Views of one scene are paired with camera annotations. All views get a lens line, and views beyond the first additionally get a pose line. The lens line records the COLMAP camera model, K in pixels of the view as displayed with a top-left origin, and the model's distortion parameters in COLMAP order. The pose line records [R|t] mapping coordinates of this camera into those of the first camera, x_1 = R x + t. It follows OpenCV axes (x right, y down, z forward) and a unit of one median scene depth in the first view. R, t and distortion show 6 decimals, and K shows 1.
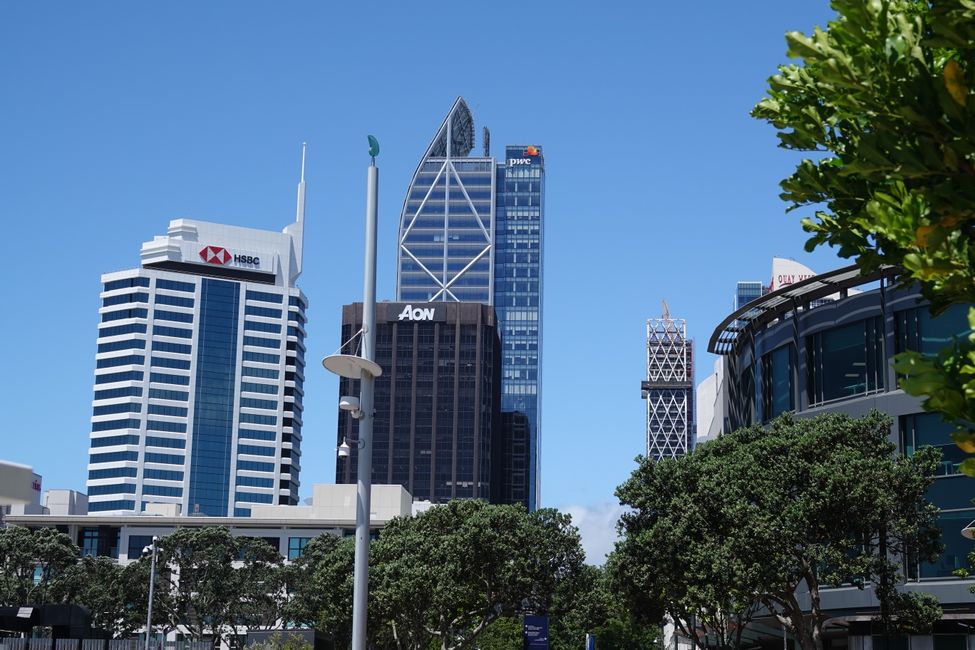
lens RADIAL K [[1710.2, 0, 487.5], [0, 1710.2, 325.0], [0, 0, 1]] dist [0.017737, 0.005642]
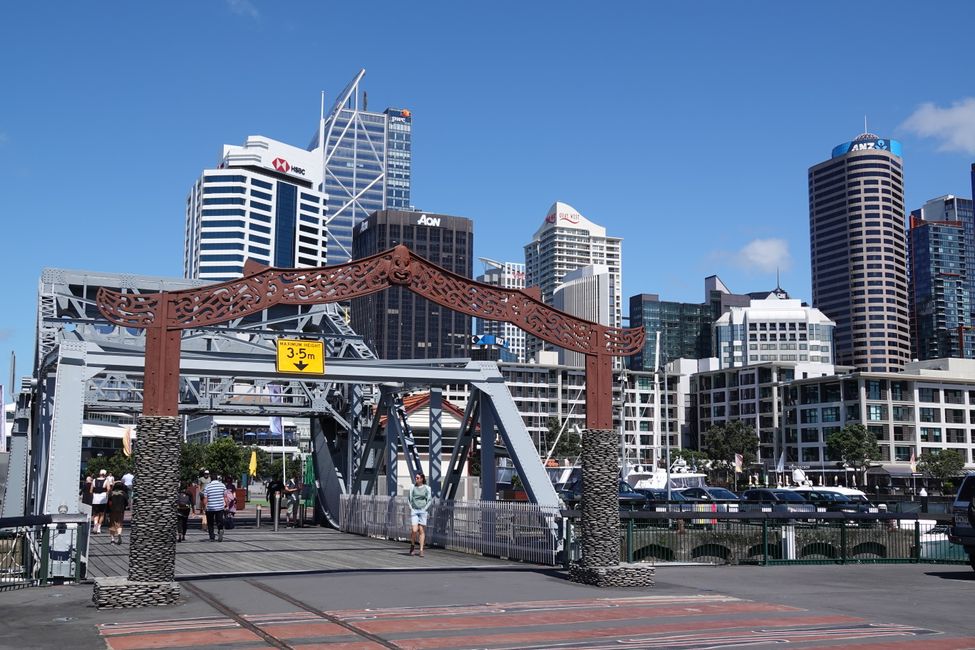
lens RADIAL K [[1104.4, 0, 487.5], [0, 1104.4, 325.0], [0, 0, 1]] dist [0.017996, 0.016267]
pose [[0.890428, 0.050087, 0.452360, -0.410104], [-0.091195, 0.993404, 0.069517, 0.011399], [-0.445894, -0.103153, 0.889122, 0.099253]]
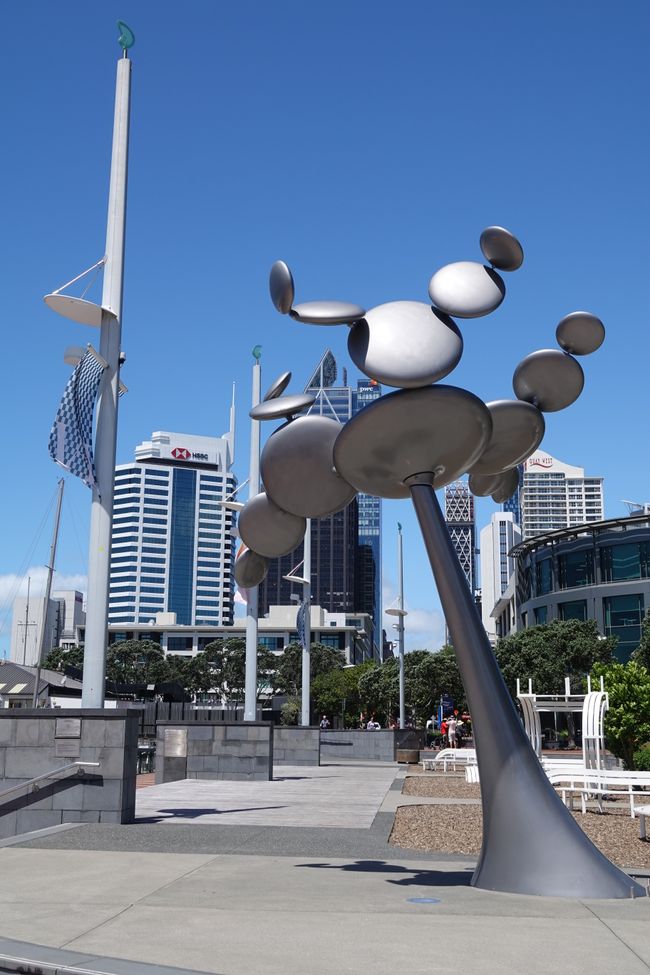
lens RADIAL K [[1123.6, 0, 325.0], [0, 1123.6, 487.5], [0, 0, 1]] dist [0.008251, 0.006382]
pose [[0.999860, -0.013953, -0.009237, -0.013530], [0.014024, 0.999873, 0.007591, -0.014723], [0.009130, -0.007720, 0.999929, -0.060297]]
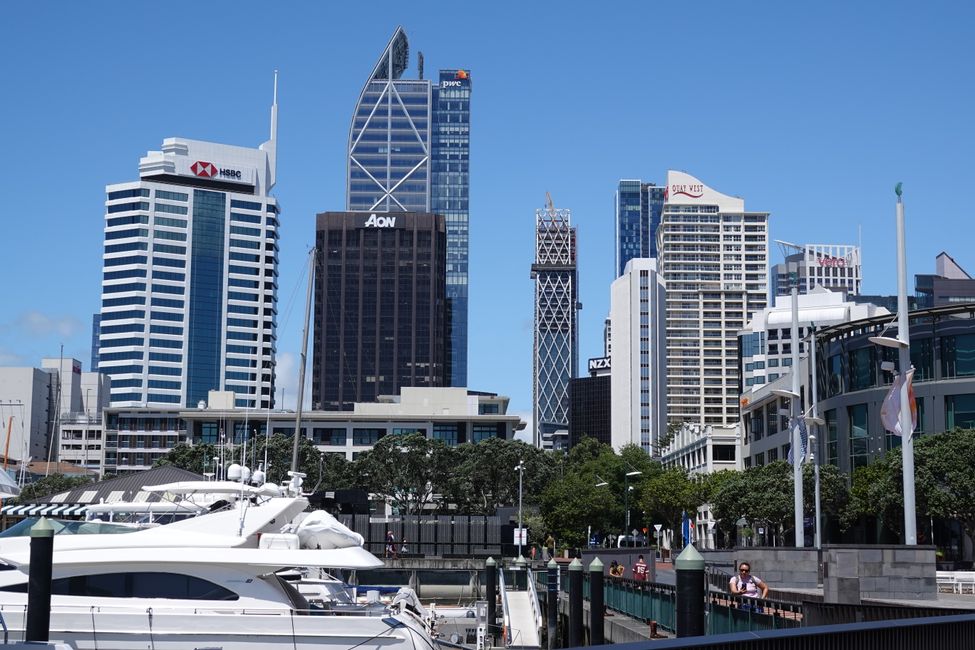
lens RADIAL K [[1575.5, 0, 487.5], [0, 1575.5, 325.0], [0, 0, 1]] dist [0.002662, 0.098000]
pose [[0.996390, -0.000715, 0.084889, -0.057267], [-0.006176, 0.996703, 0.080895, -0.022845], [-0.084667, -0.081128, 0.993101, -0.092012]]
